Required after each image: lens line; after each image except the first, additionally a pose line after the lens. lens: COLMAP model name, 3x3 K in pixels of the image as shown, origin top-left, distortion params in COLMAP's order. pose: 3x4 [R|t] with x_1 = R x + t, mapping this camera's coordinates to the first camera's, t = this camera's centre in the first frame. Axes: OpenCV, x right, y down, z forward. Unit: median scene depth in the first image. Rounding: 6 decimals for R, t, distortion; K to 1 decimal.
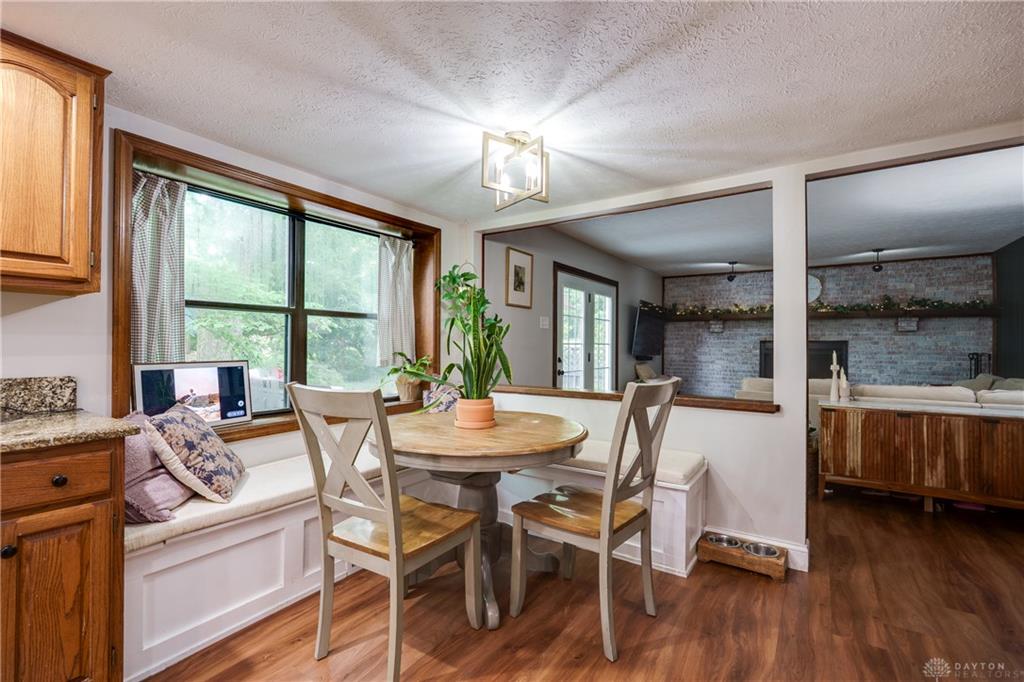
lens RADIAL K [[455.7, 0, 512.6], [0, 455.7, 343.5], [0, 0, 1]] dist [-0.000856, 0.000387]
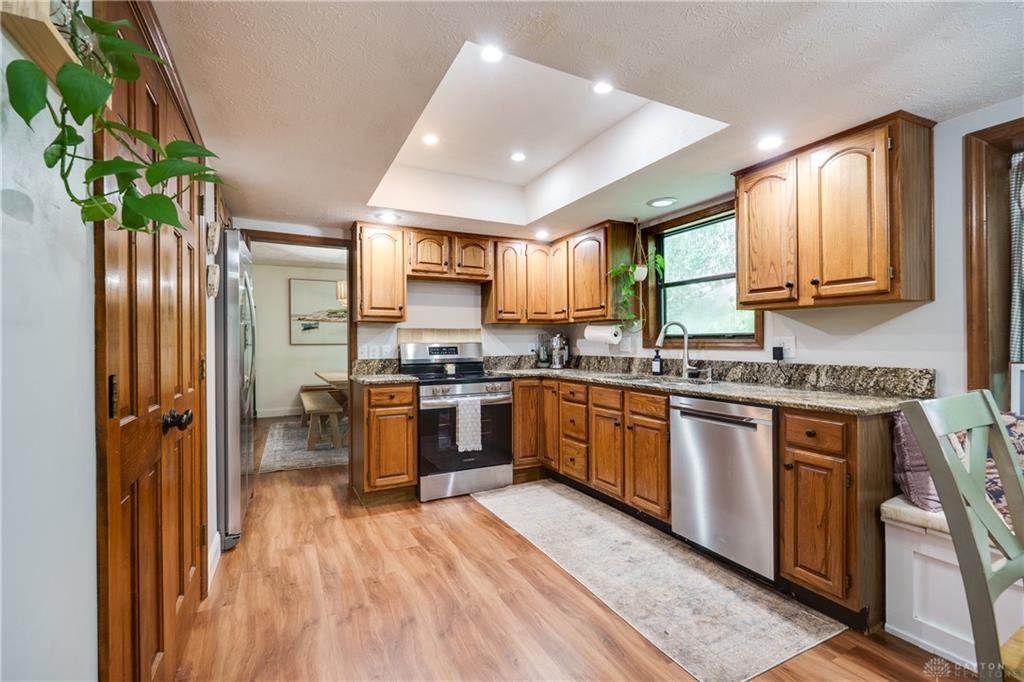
lens RADIAL K [[455.7, 0, 512.9], [0, 455.7, 343.9], [0, 0, 1]] dist [-0.000856, 0.000387]
pose [[-0.492348, 0.002647, -0.870394, 0.296870], [0.007388, 0.999972, -0.001138, 0.000022], [0.870367, -0.006990, -0.492354, 0.329673]]
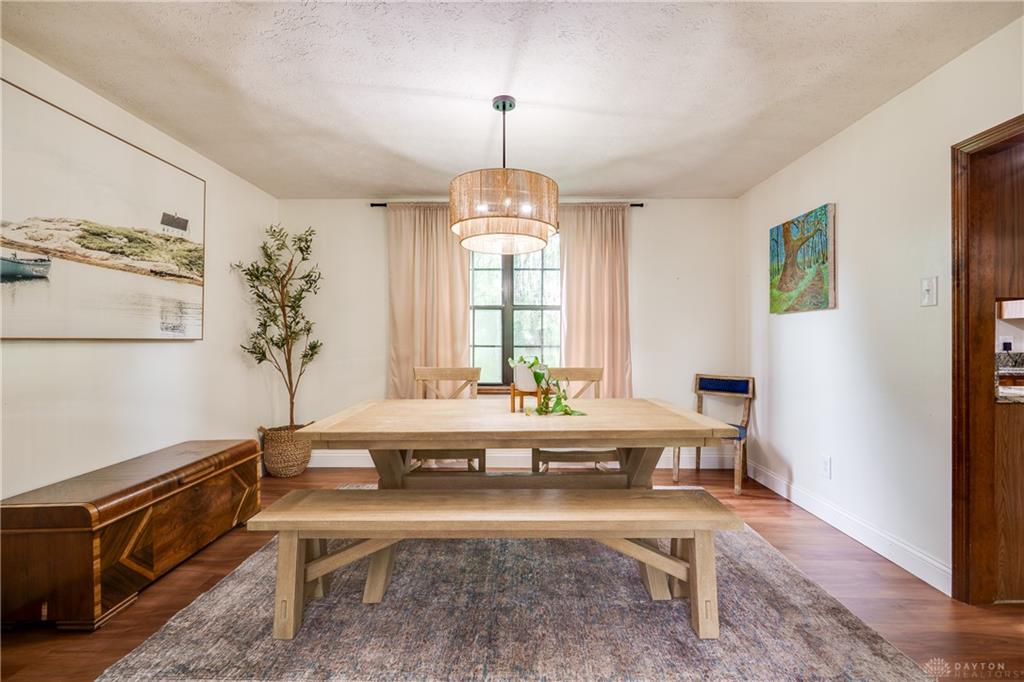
lens RADIAL K [[455.7, 0, 517.4], [0, 455.7, 338.1], [0, 0, 1]] dist [-0.000856, 0.000387]
pose [[0.564536, -0.005136, -0.825393, -0.341373], [0.004670, 0.999985, -0.003028, -0.006007], [0.825395, -0.002145, 0.564551, -1.431431]]
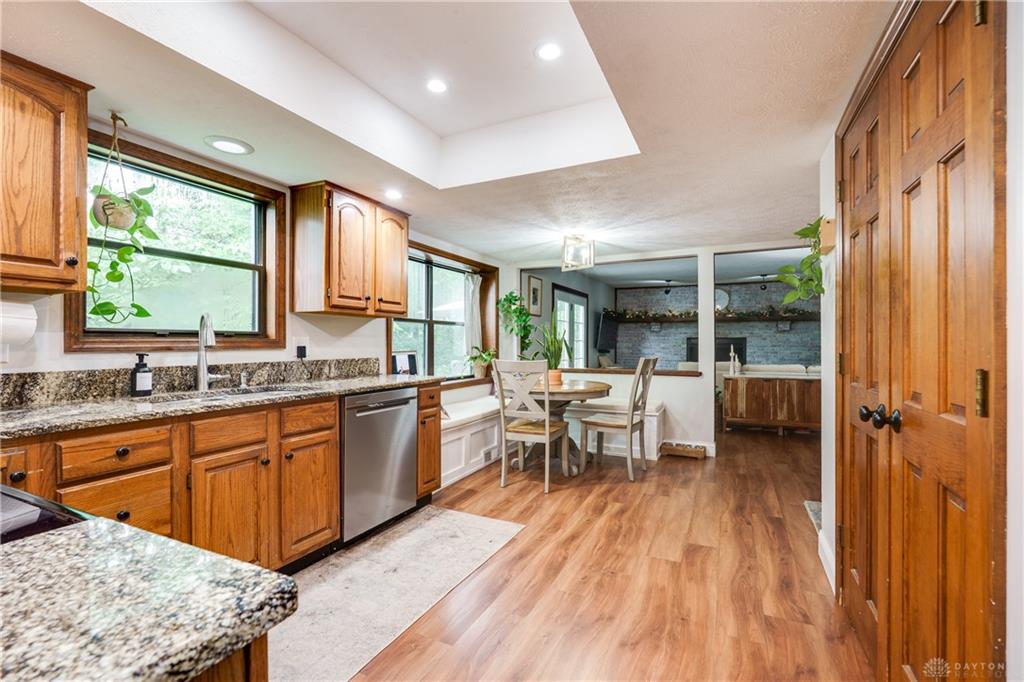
lens RADIAL K [[455.7, 0, 511.4], [0, 455.7, 343.3], [0, 0, 1]] dist [-0.000856, 0.000387]
pose [[0.990439, -0.005257, 0.137850, -0.335121], [0.004394, 0.999969, 0.006562, -0.001390], [-0.137880, -0.005894, 0.990431, -0.561310]]
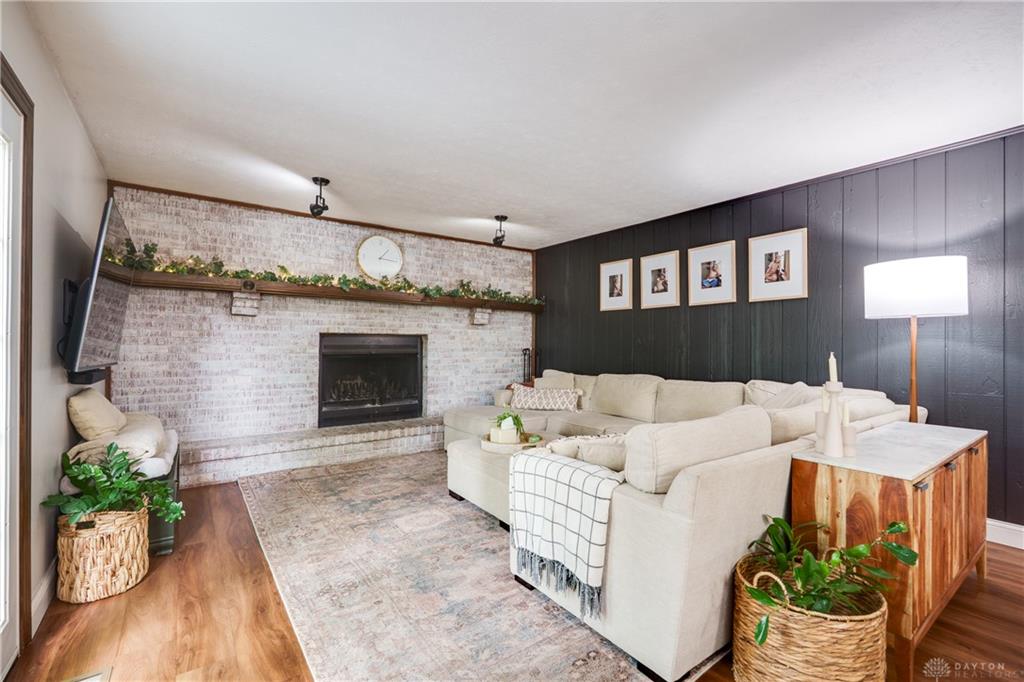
lens RADIAL K [[455.7, 0, 511.7], [0, 455.7, 336.7], [0, 0, 1]] dist [-0.000856, 0.000387]
pose [[0.326698, 0.008143, 0.945094, 0.119644], [-0.006656, 0.999958, -0.006314, 0.003011], [-0.945105, -0.004228, 0.326738, 1.221336]]
